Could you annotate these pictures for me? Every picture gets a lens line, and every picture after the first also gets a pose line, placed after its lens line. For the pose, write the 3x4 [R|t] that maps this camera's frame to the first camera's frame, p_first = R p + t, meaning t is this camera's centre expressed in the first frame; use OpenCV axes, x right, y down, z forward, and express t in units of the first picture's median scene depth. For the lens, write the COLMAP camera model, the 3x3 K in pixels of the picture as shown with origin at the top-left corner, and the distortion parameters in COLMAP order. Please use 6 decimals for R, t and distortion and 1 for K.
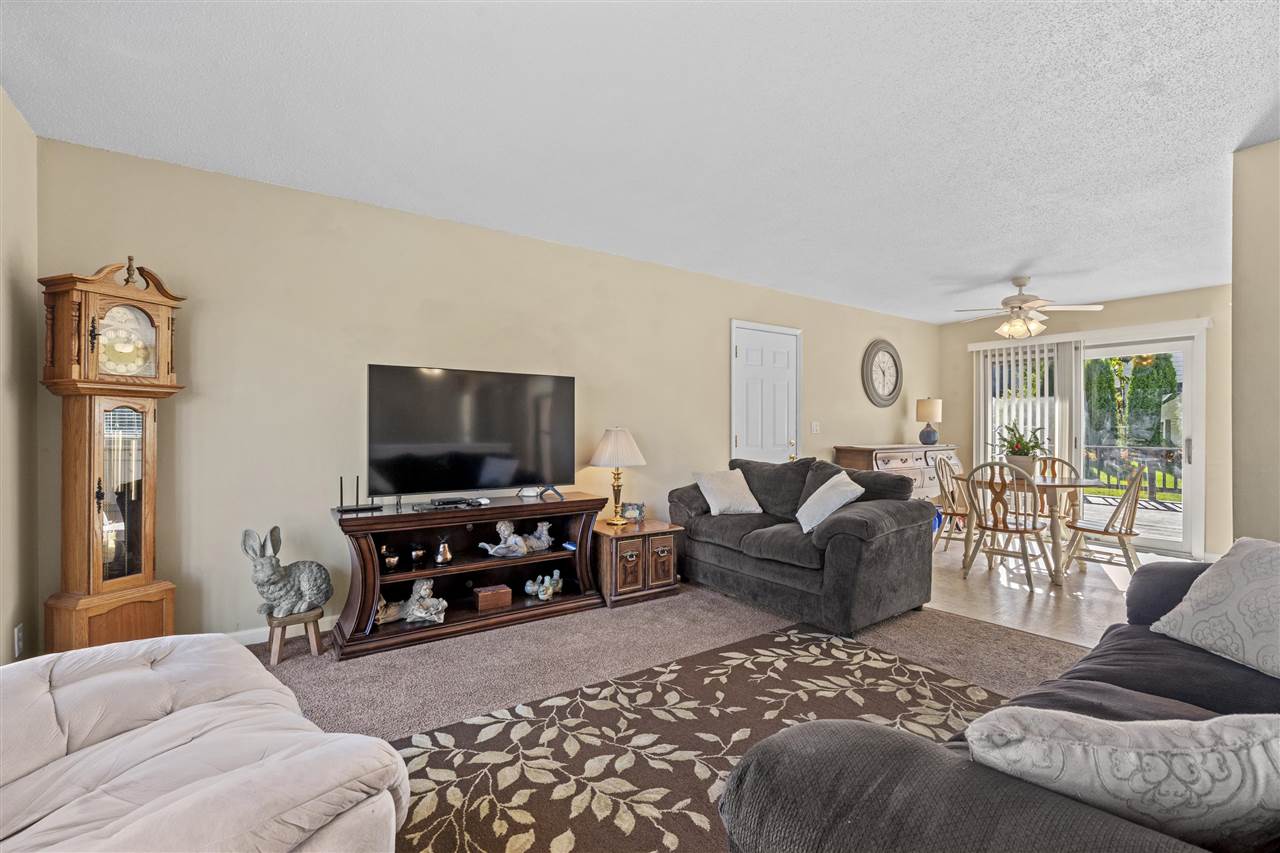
lens RADIAL K [[557.2, 0, 639.5], [0, 557.2, 423.0], [0, 0, 1]] dist [-0.002932, -0.000288]
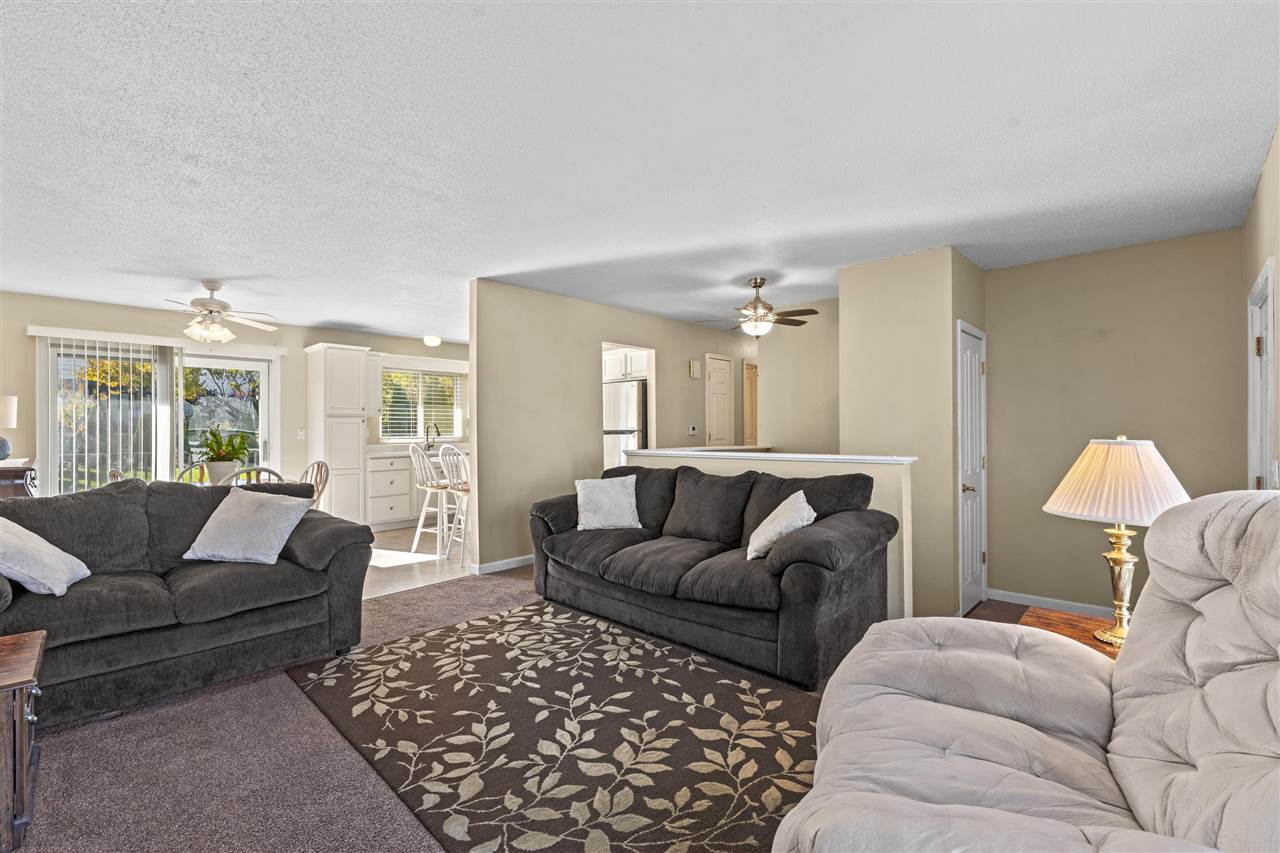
lens RADIAL K [[557.7, 0, 643.2], [0, 557.7, 429.7], [0, 0, 1]] dist [-0.002624, 0.000029]
pose [[-0.198747, -0.000746, 0.980051, -0.751734], [0.000016, 1.000000, 0.000764, 0.000814], [-0.980051, 0.000168, -0.198747, 0.776457]]
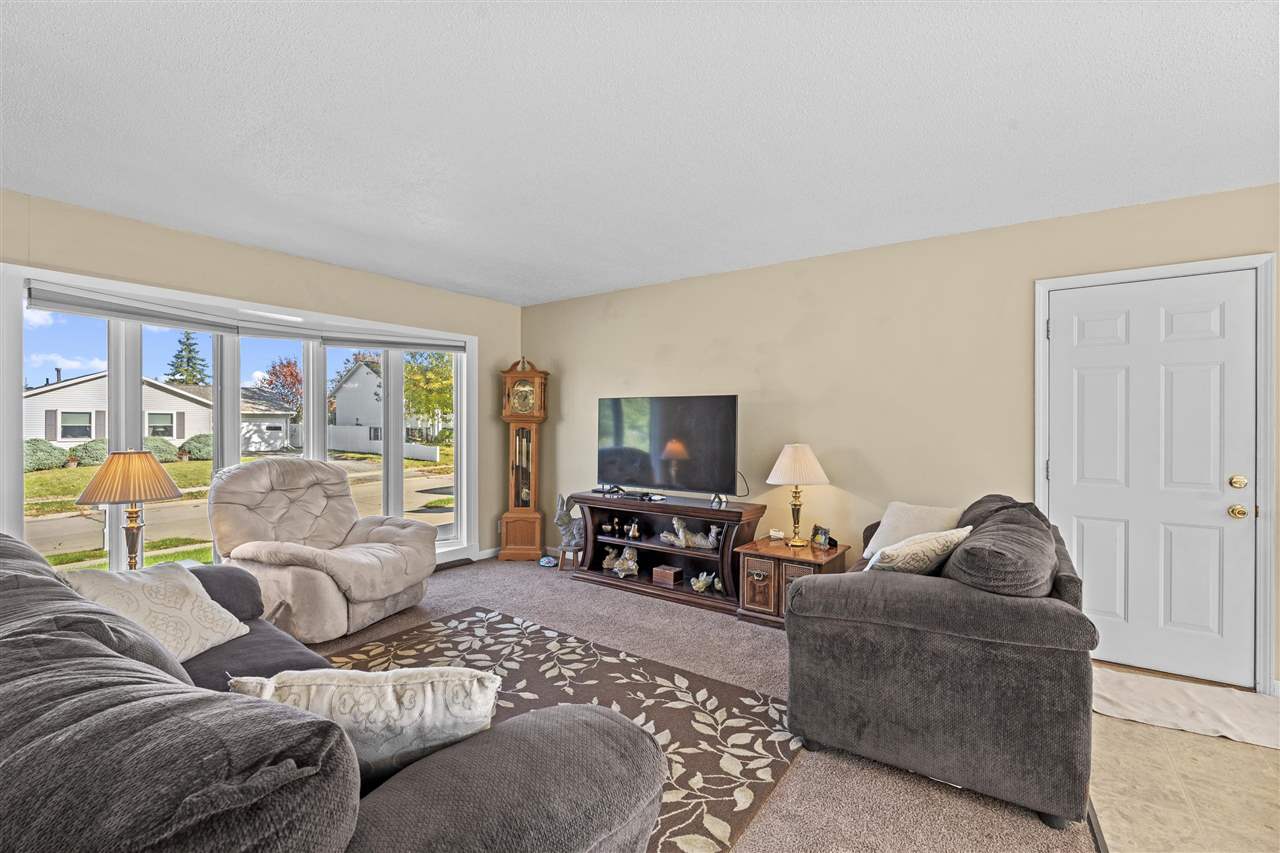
lens RADIAL K [[553.6, 0, 640.5], [0, 553.6, 425.3], [0, 0, 1]] dist [-0.002357, -0.000113]
pose [[0.343588, -0.001965, -0.939119, 1.094269], [0.001626, 0.999998, -0.001497, -0.032048], [0.939119, -0.001013, 0.343590, 0.620292]]
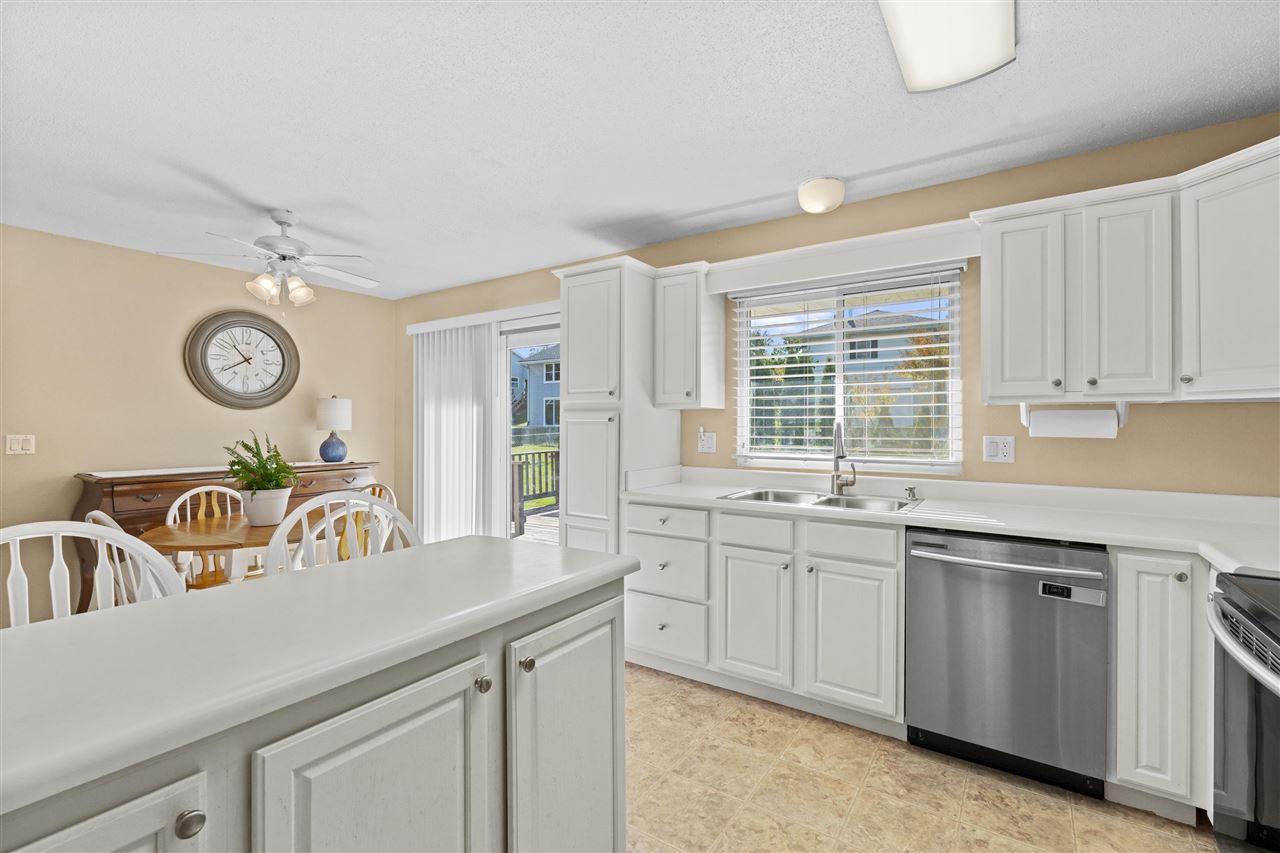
lens RADIAL K [[562.9, 0, 637.8], [0, 562.9, 421.9], [0, 0, 1]] dist [-0.003487, 0.000378]
pose [[0.935149, -0.001287, 0.354252, 1.445223], [0.001369, 0.999999, 0.000021, -0.028234], [-0.354251, 0.000465, 0.935150, 0.427919]]
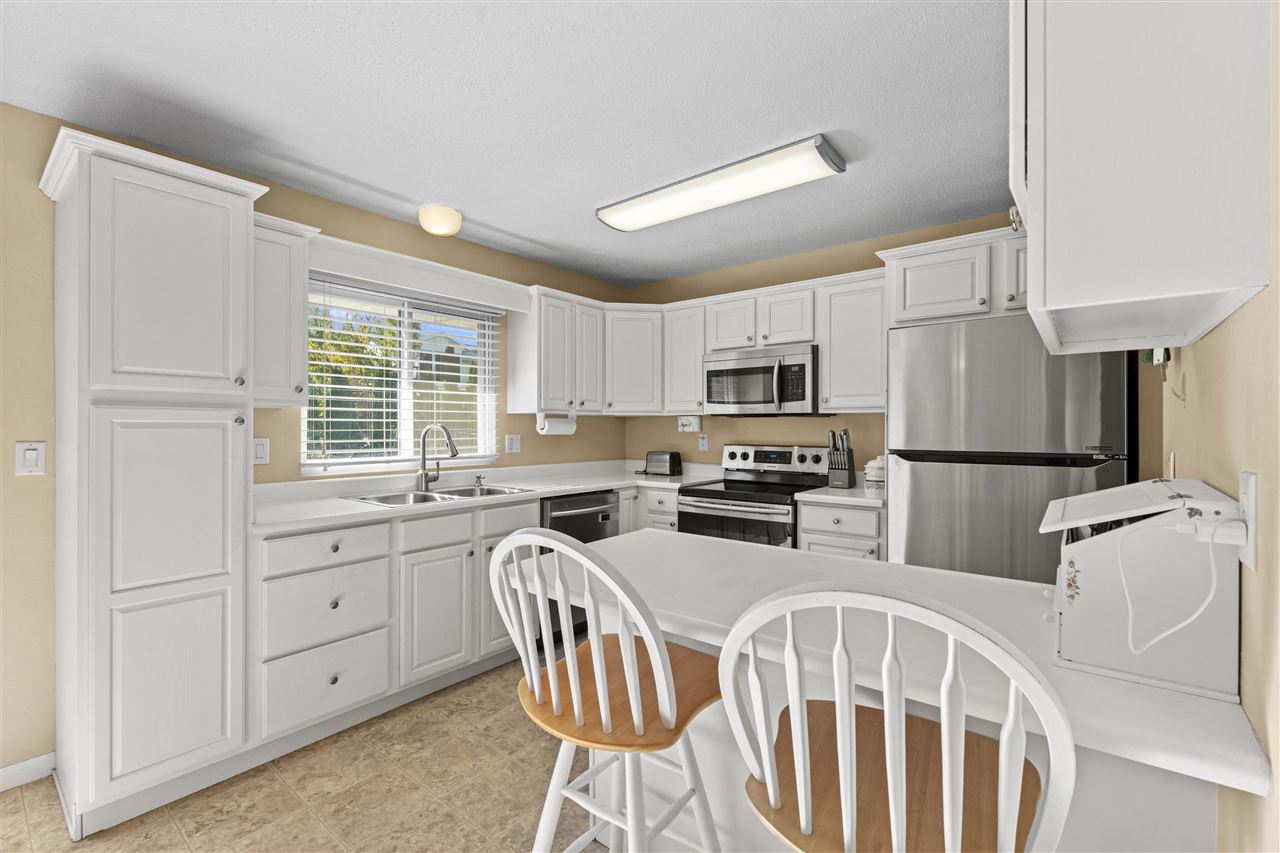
lens RADIAL K [[559.8, 0, 643.5], [0, 559.8, 431.5], [0, 0, 1]] dist [0.013787, 0.000073]
pose [[-0.284731, -0.009339, 0.958562, 0.934129], [-0.000396, 0.999954, 0.009624, -0.025302], [-0.958607, 0.002361, -0.284721, 1.171008]]
